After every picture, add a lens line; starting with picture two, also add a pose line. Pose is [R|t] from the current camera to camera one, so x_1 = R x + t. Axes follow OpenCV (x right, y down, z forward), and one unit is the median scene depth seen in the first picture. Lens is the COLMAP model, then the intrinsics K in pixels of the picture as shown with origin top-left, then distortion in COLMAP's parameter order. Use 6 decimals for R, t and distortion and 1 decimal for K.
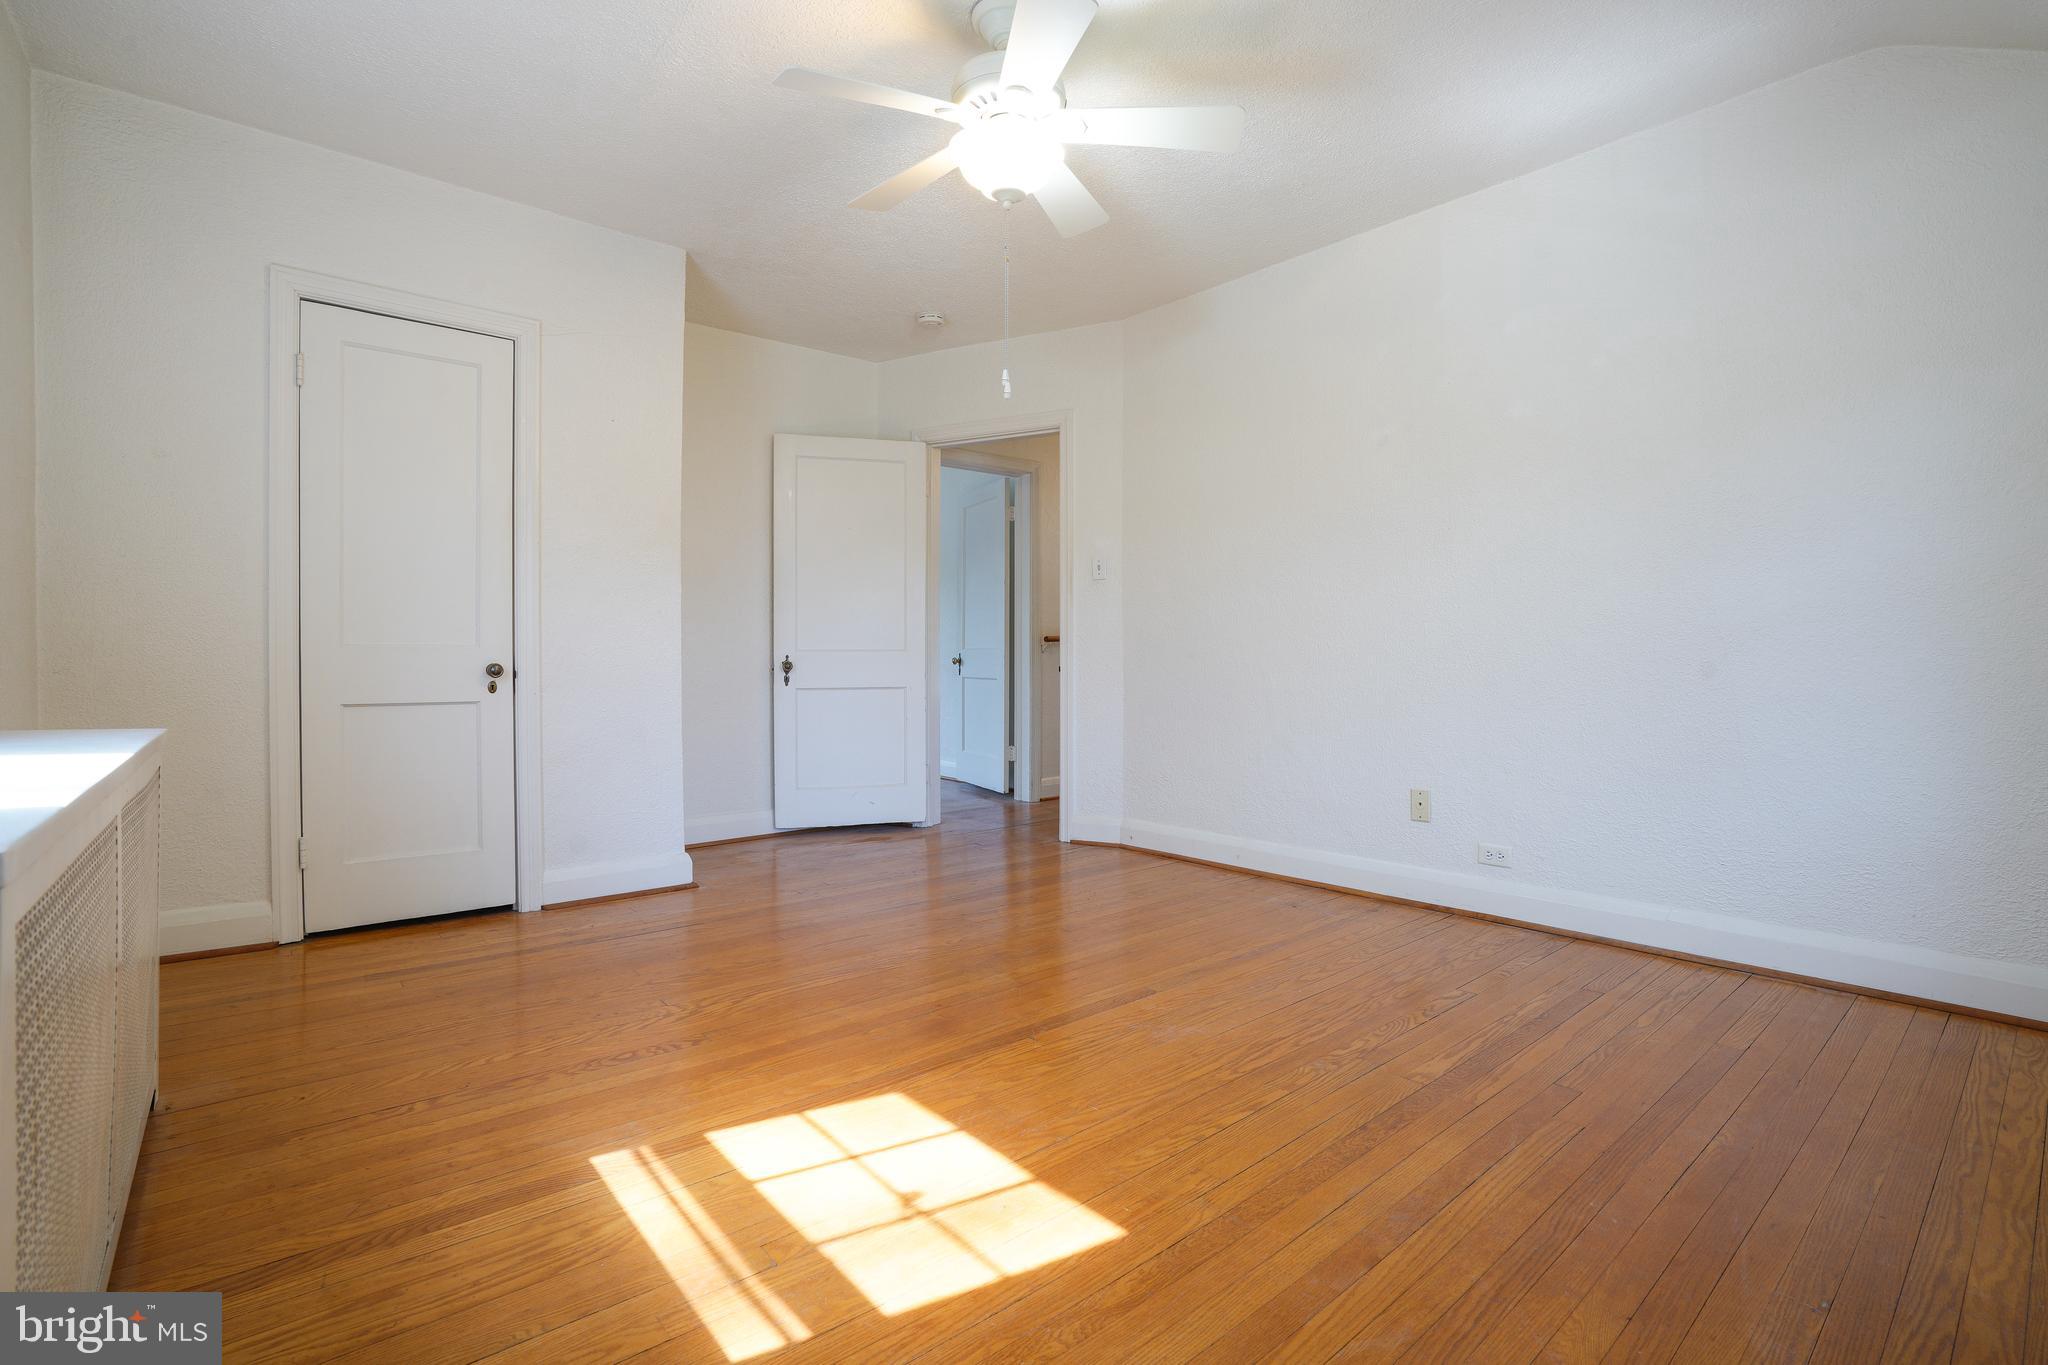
lens RADIAL K [[949.0, 0, 1021.4], [0, 949.0, 665.5], [0, 0, 1]] dist [-0.025918, 0.000613]
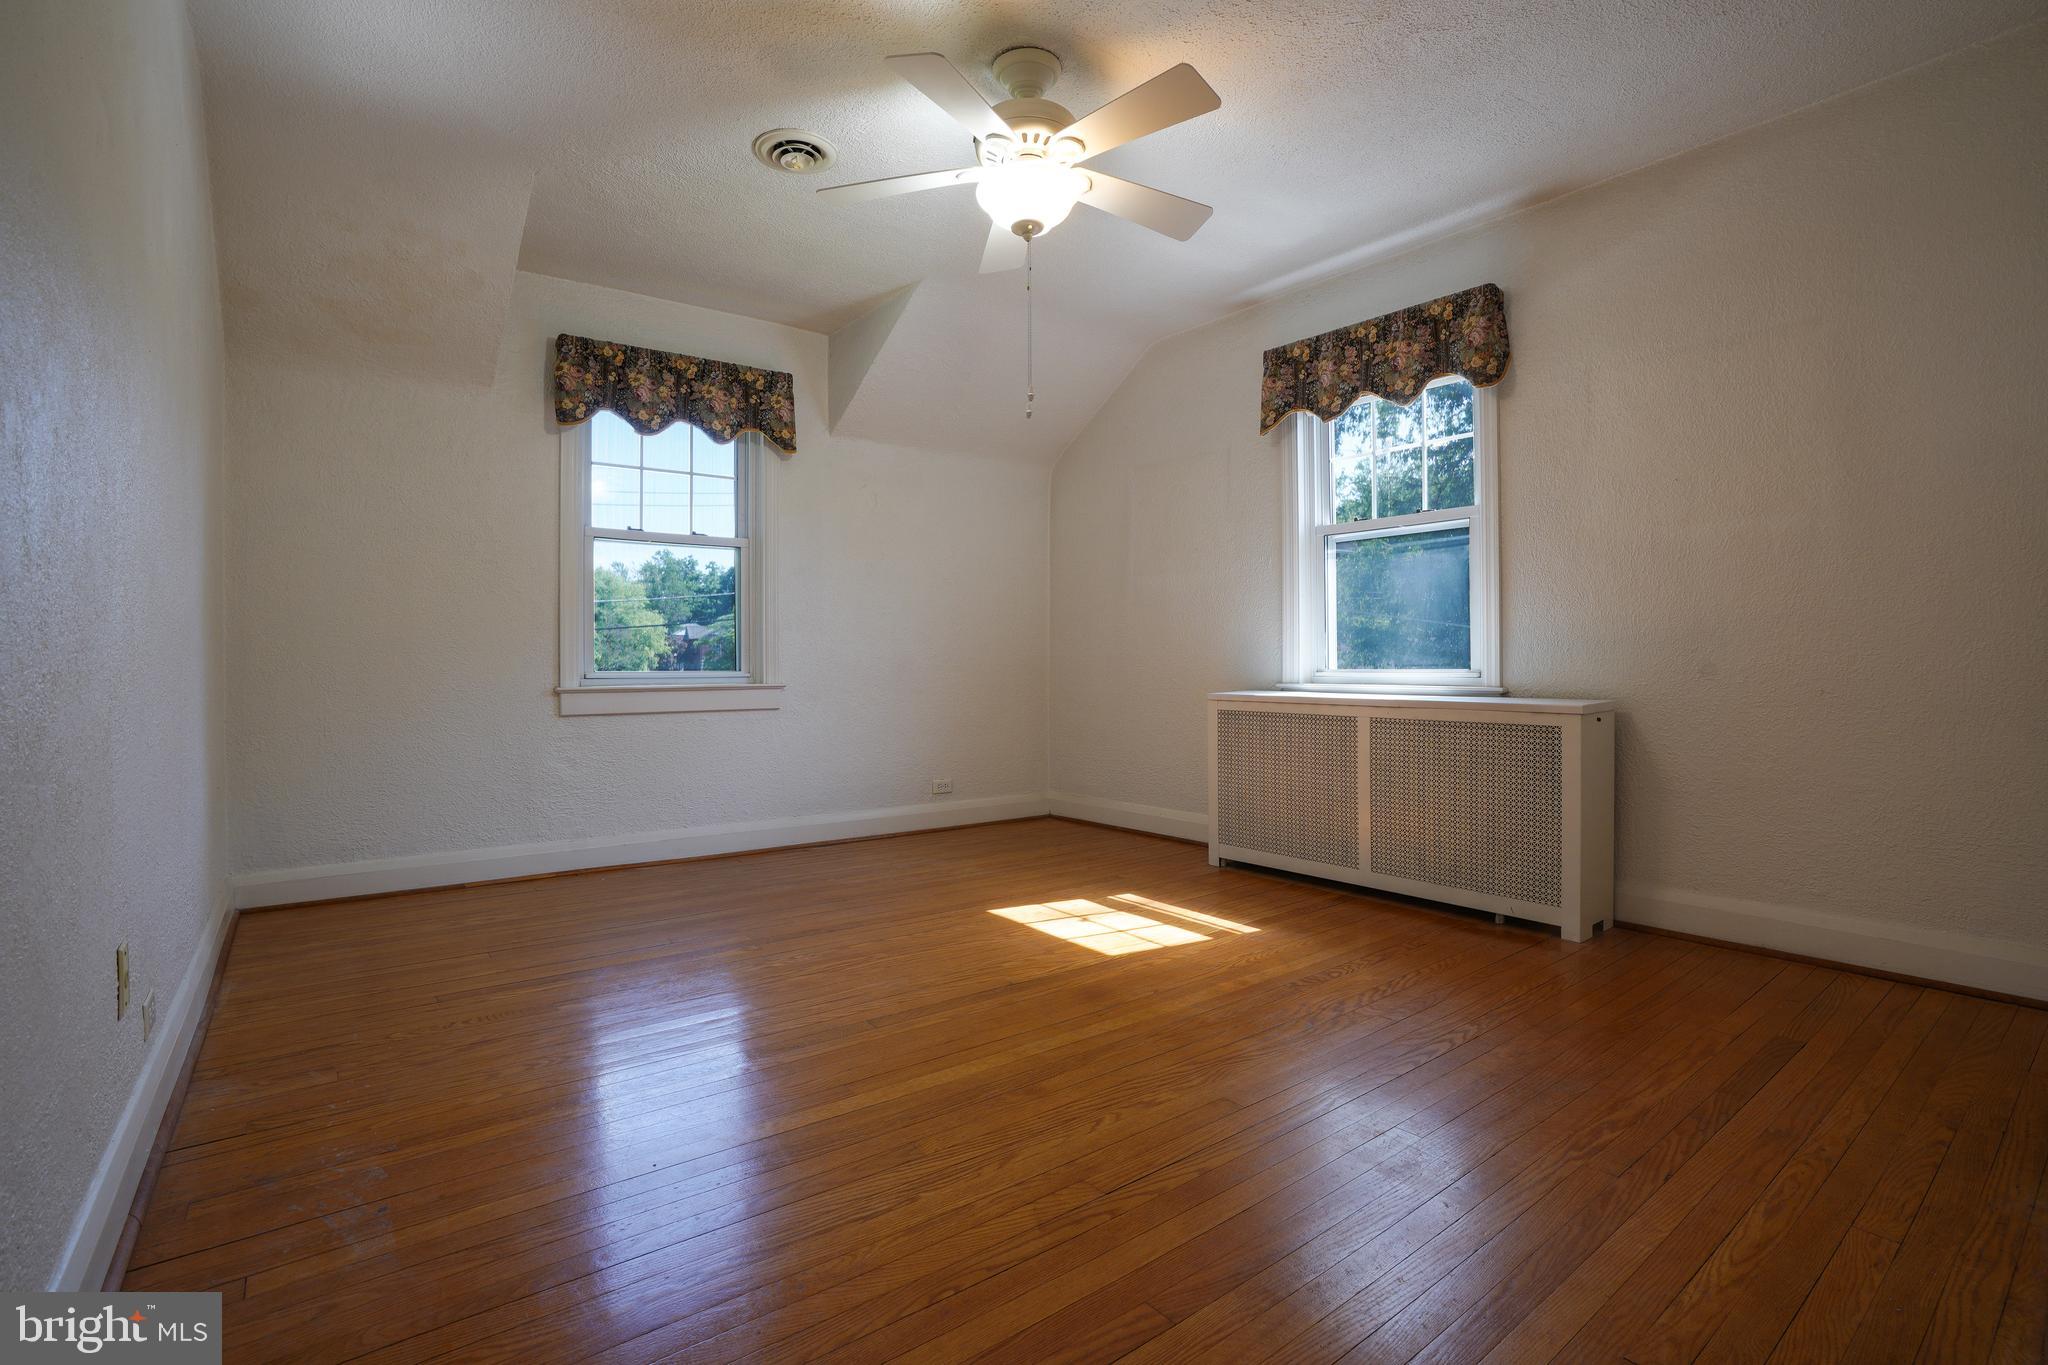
lens RADIAL K [[949.0, 0, 1021.4], [0, 949.0, 665.5], [0, 0, 1]] dist [-0.025918, 0.000613]
pose [[-0.998852, 0.003382, 0.047781, -0.064042], [0.003878, 0.999939, 0.010309, -0.015142], [-0.047743, 0.010482, -0.998805, 2.328346]]
